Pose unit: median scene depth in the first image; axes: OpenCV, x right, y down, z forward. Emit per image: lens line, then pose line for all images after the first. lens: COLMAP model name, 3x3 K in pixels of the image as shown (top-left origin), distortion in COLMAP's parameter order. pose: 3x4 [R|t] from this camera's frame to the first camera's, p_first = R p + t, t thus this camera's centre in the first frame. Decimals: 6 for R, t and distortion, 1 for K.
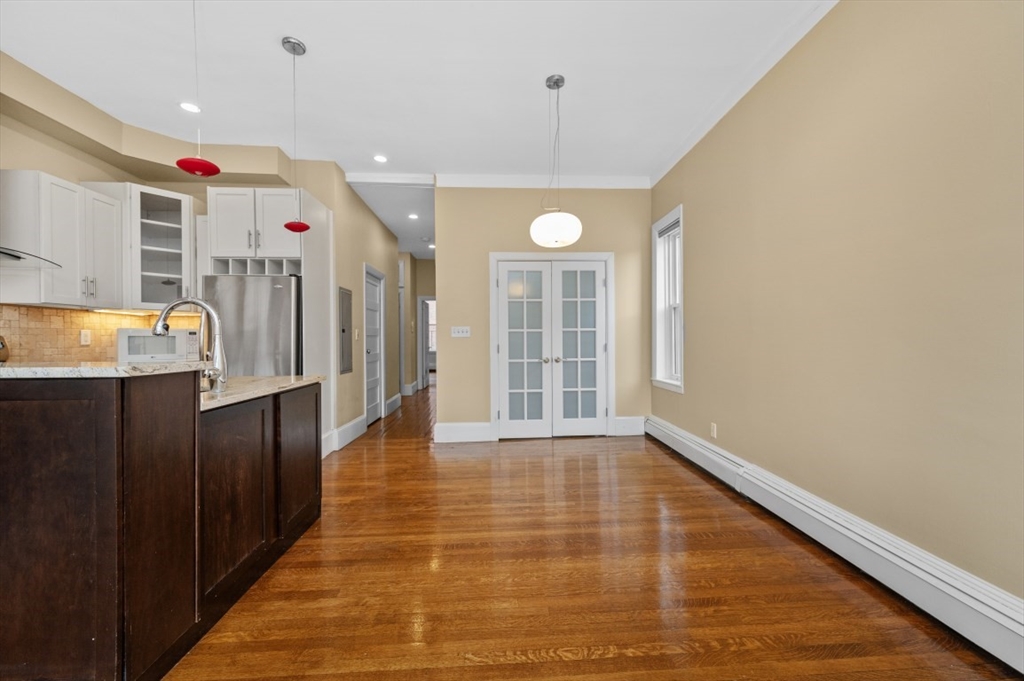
lens RADIAL K [[405.2, 0, 510.1], [0, 405.2, 343.3], [0, 0, 1]] dist [0.008130, -0.000395]
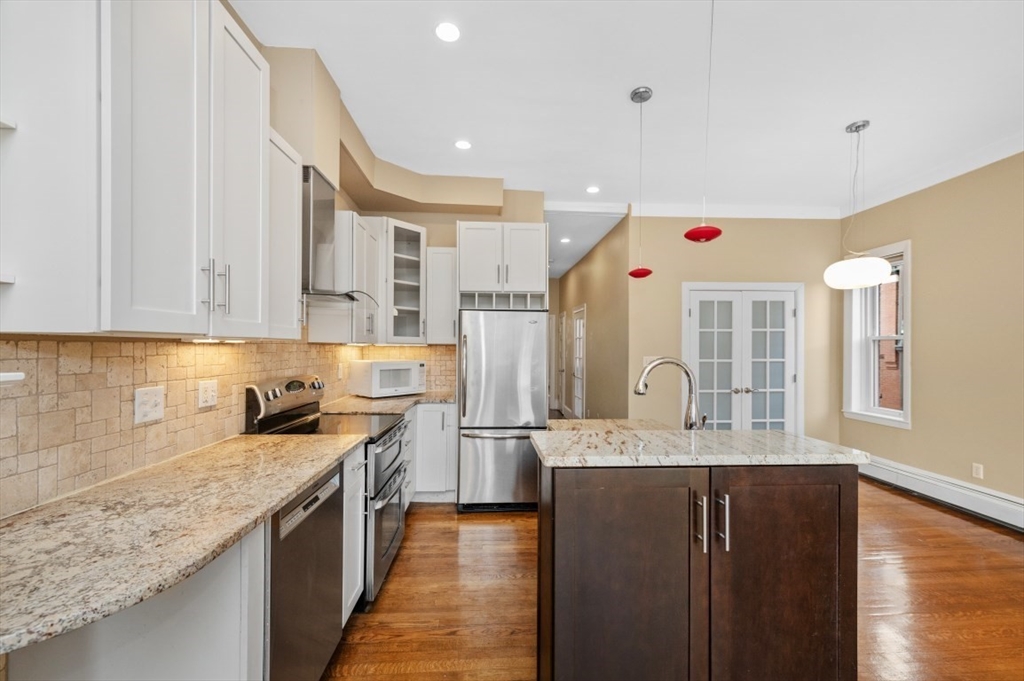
lens RADIAL K [[405.2, 0, 510.3], [0, 405.2, 361.0], [0, 0, 1]] dist [0.008130, -0.000395]
pose [[0.999966, 0.008306, -0.000006, -0.566448], [-0.008304, 0.999763, 0.020110, -0.056768], [0.000173, -0.020109, 0.999798, -0.003985]]
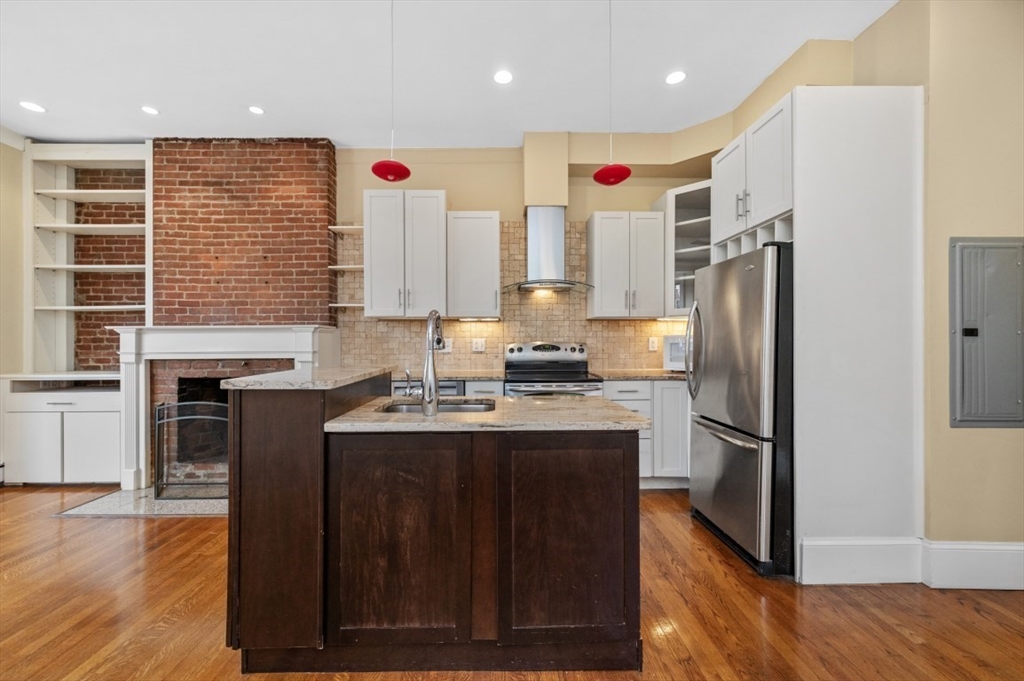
lens RADIAL K [[405.2, 0, 511.3], [0, 405.2, 339.1], [0, 0, 1]] dist [0.008130, -0.000395]
pose [[-0.039145, 0.000841, -0.999233, 0.072636], [-0.008394, 0.999964, 0.001170, -0.023056], [0.999198, 0.008433, -0.039136, 0.591673]]
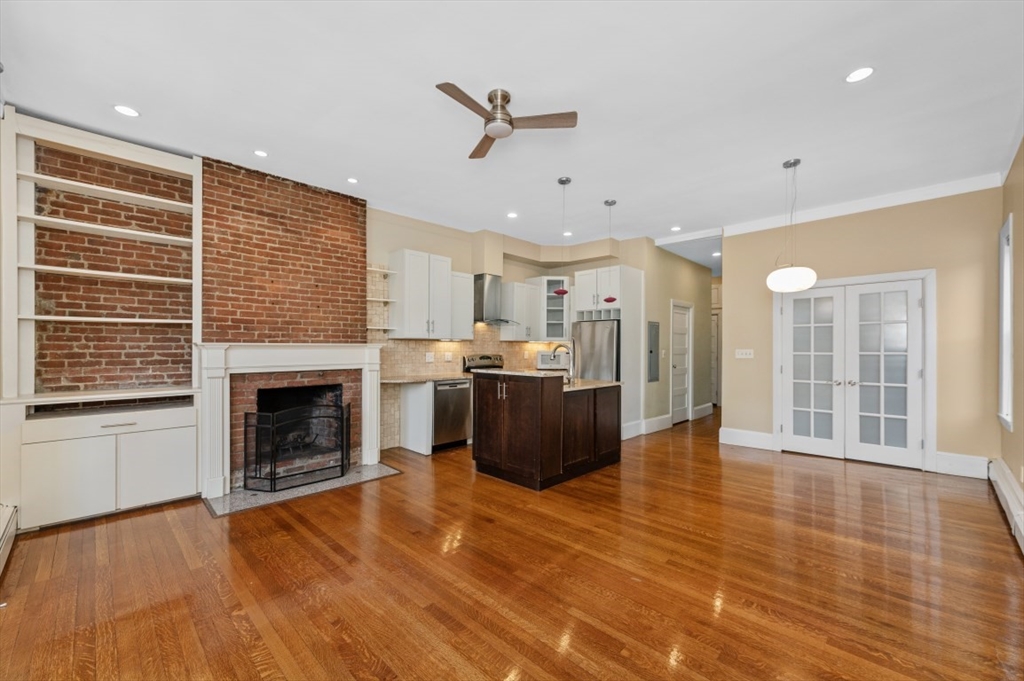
lens RADIAL K [[405.2, 0, 504.9], [0, 405.2, 346.3], [0, 0, 1]] dist [0.008130, -0.000395]
pose [[0.670398, 0.004369, -0.741989, 0.350205], [-0.014767, 0.999863, -0.007454, -0.036980], [0.741855, 0.015954, 0.670371, -0.391092]]
